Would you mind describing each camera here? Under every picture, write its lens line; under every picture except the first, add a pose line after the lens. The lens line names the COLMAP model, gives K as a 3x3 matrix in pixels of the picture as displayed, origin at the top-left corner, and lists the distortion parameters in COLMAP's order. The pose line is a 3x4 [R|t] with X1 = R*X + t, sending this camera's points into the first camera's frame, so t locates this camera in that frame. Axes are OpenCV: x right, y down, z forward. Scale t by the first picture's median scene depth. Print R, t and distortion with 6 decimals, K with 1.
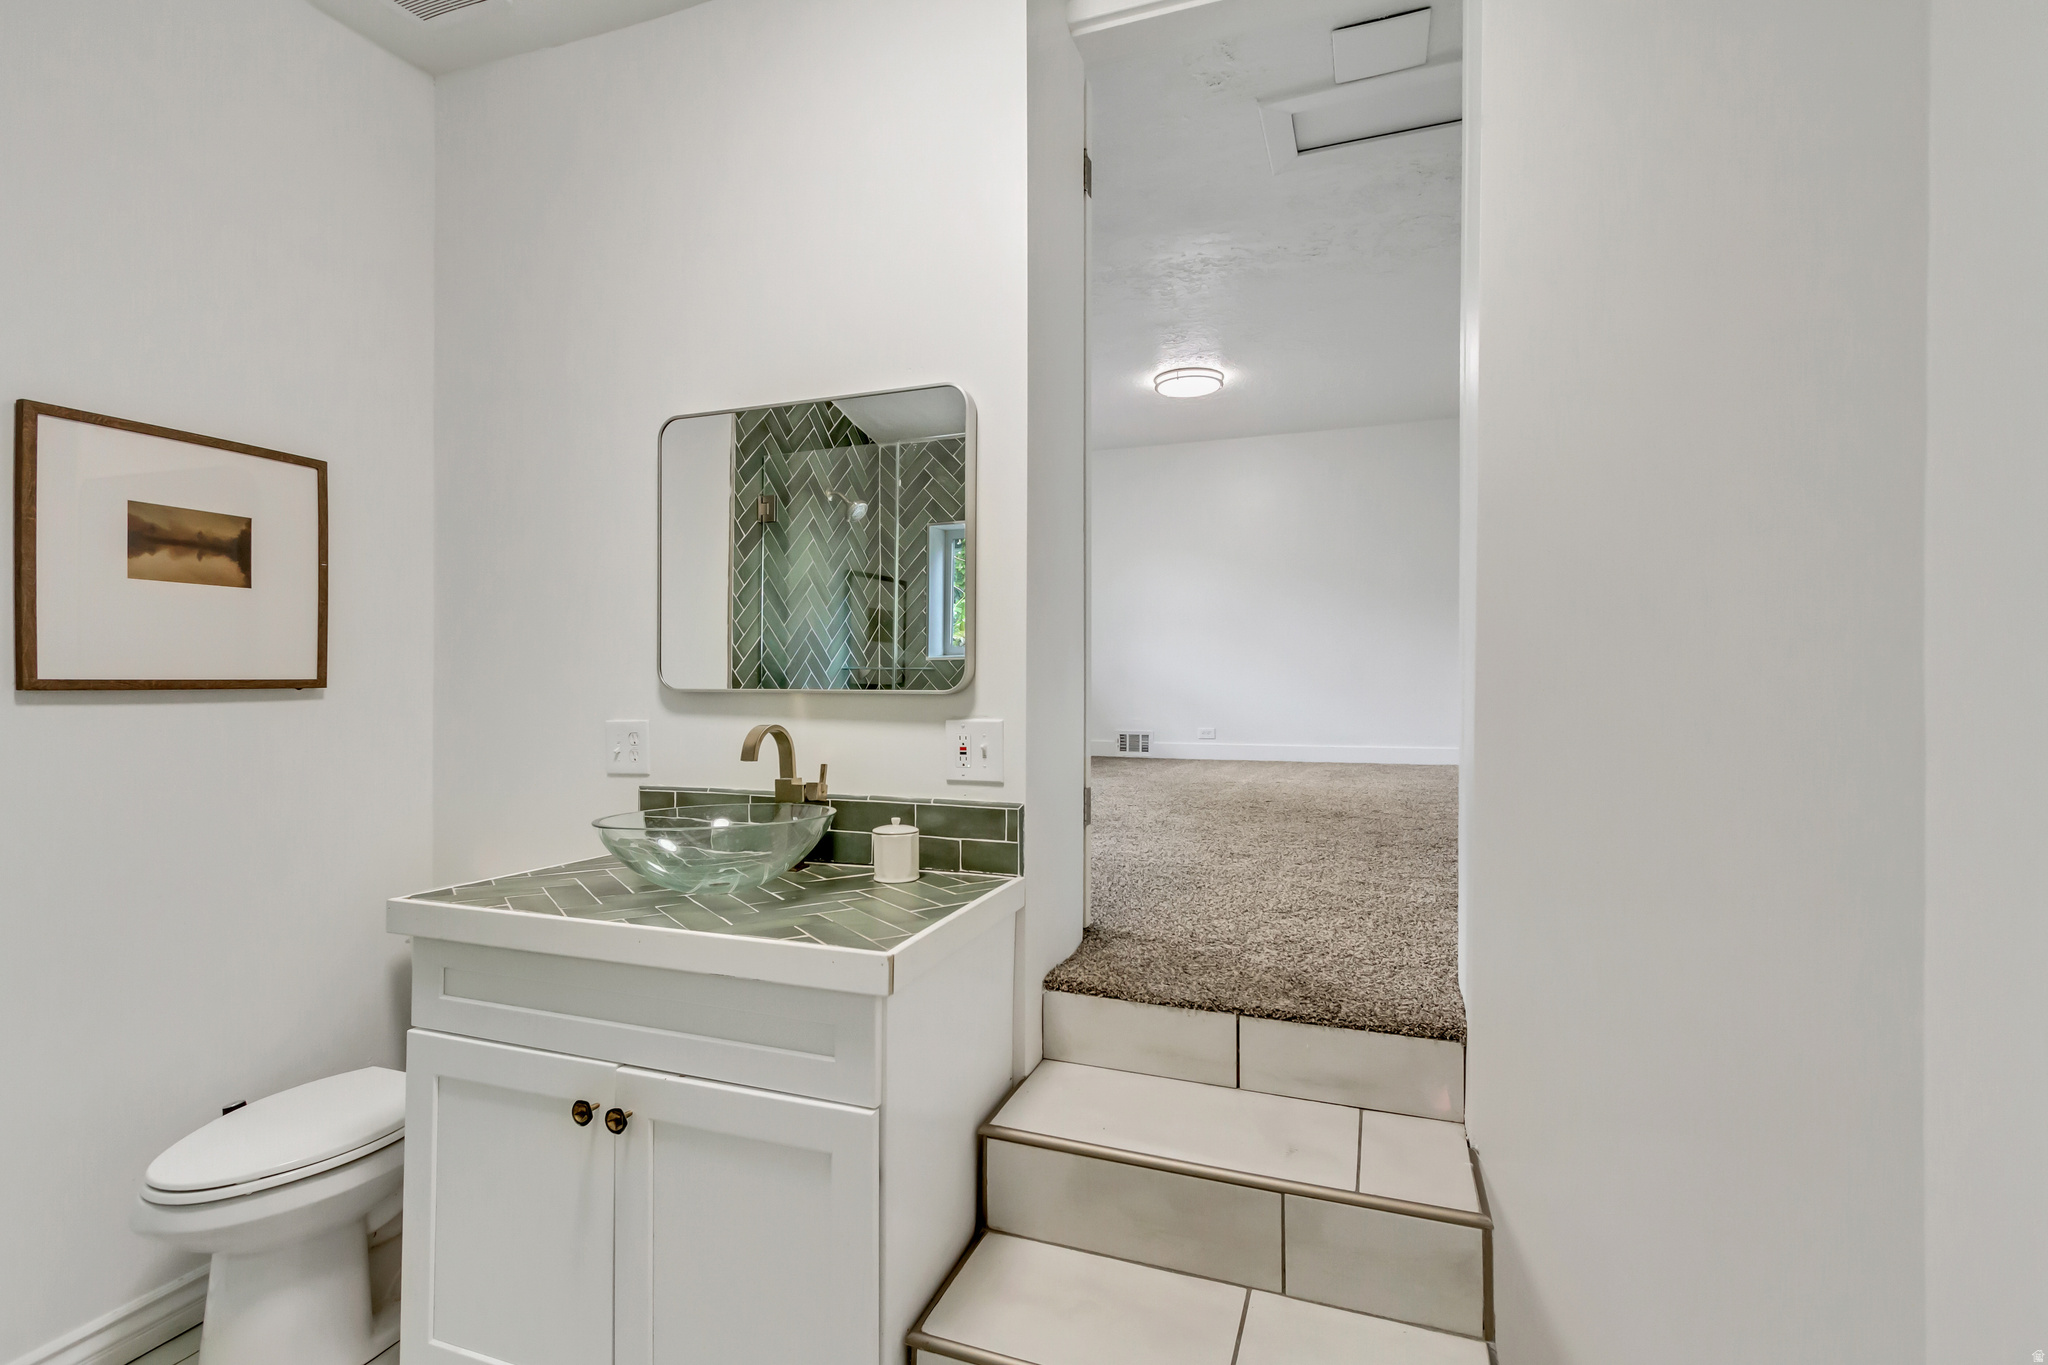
lens RADIAL K [[946.4, 0, 1023.2], [0, 946.4, 674.1], [0, 0, 1]] dist [0.011258, -0.003321]
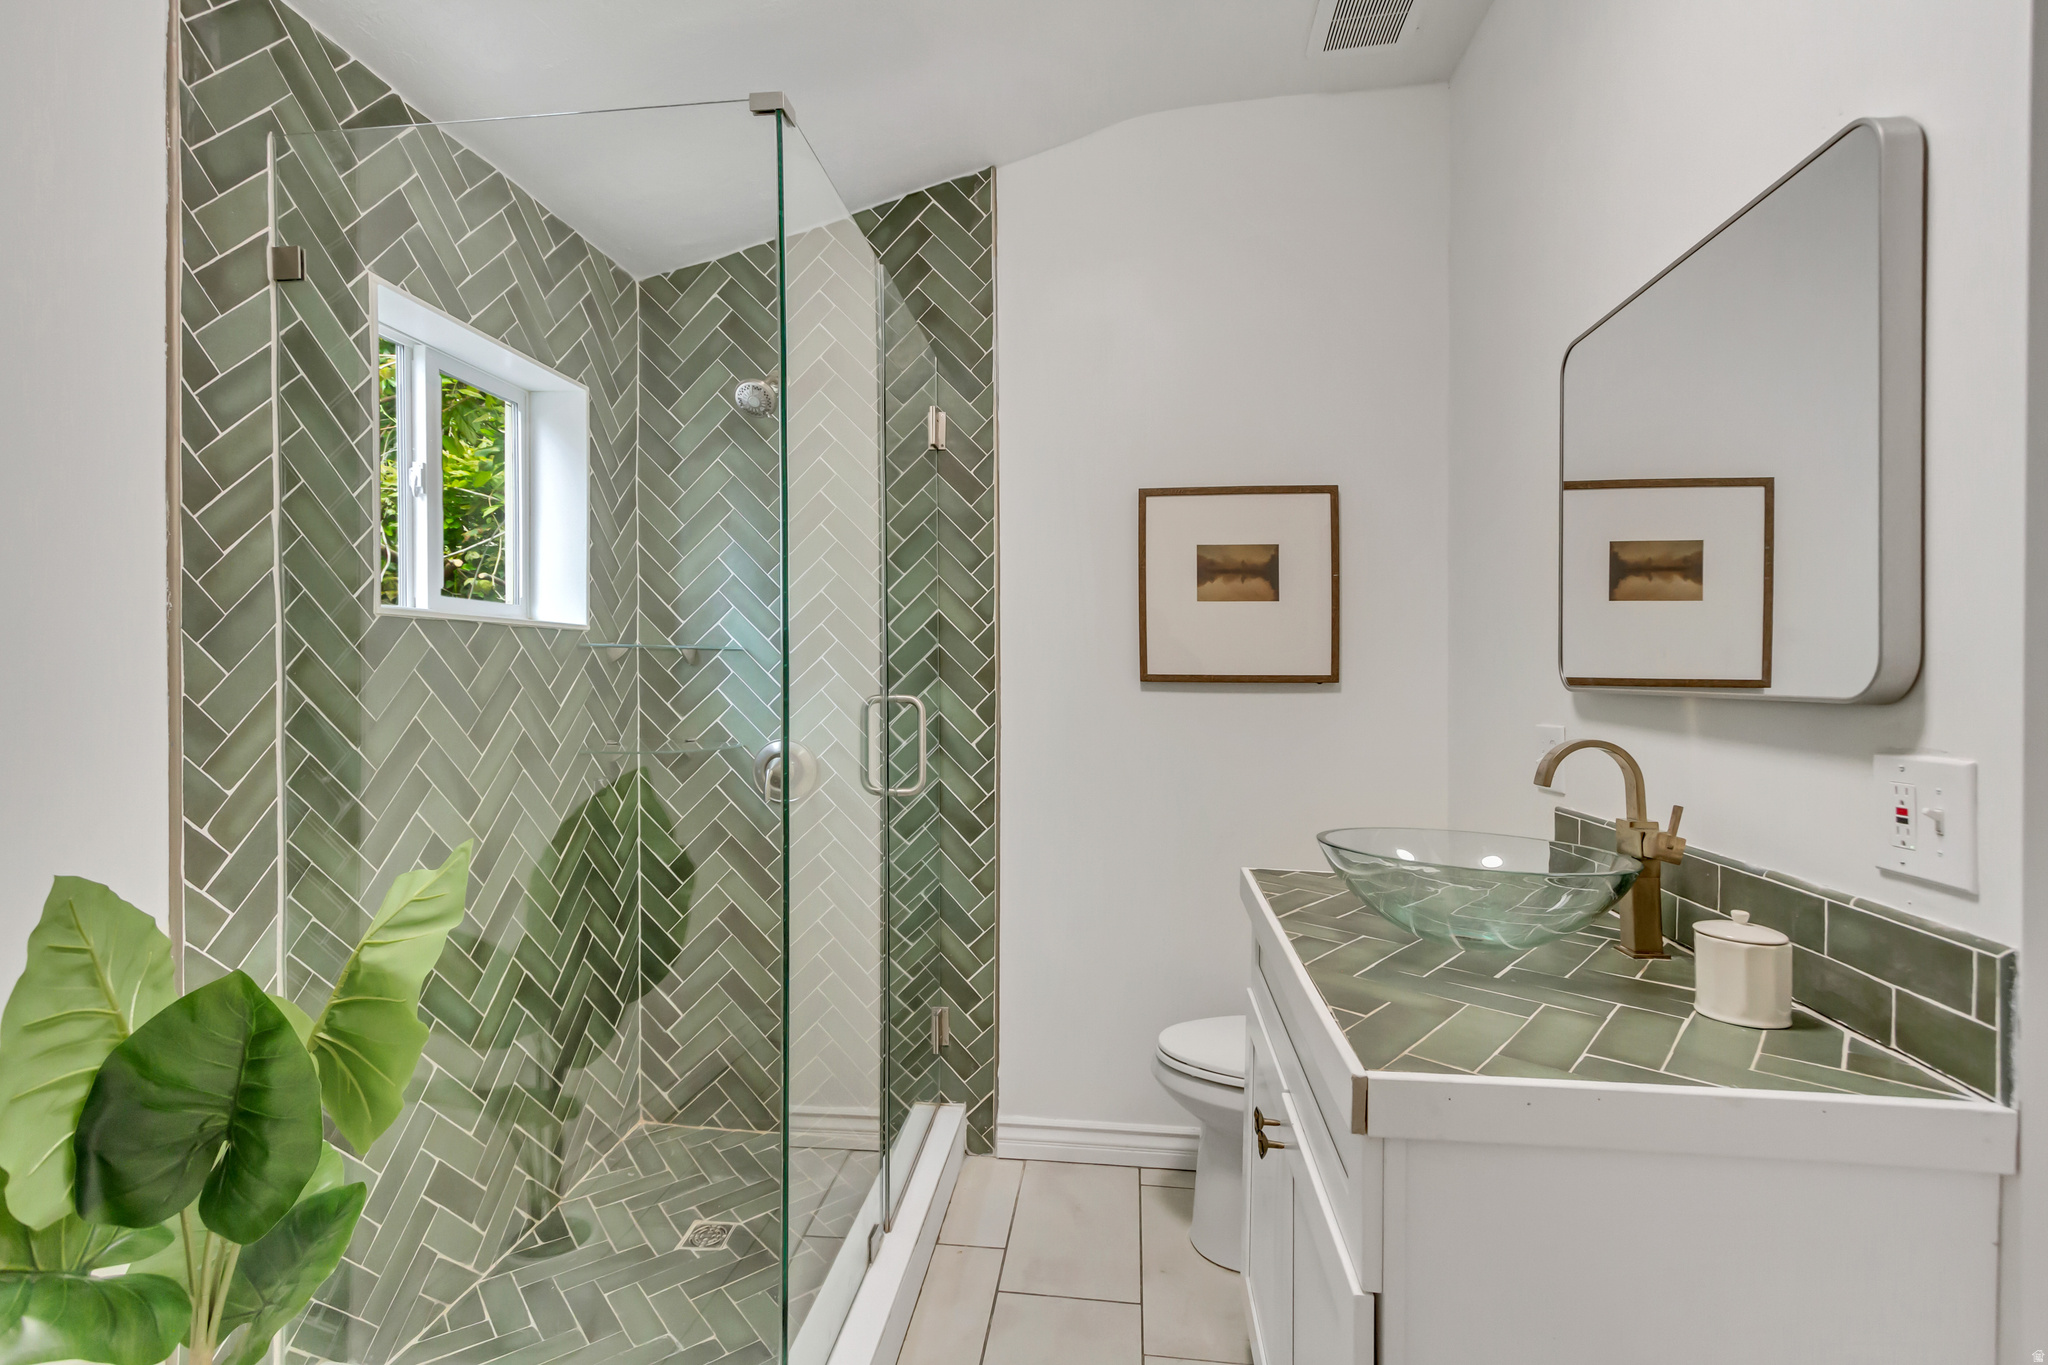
lens RADIAL K [[946.4, 0, 1021.1], [0, 946.4, 684.4], [0, 0, 1]] dist [0.011258, -0.003321]
pose [[0.236078, 0.010727, -0.971675, 0.325340], [-0.001049, 0.999941, 0.010784, 0.004921], [0.971734, -0.001526, 0.236075, 0.414995]]
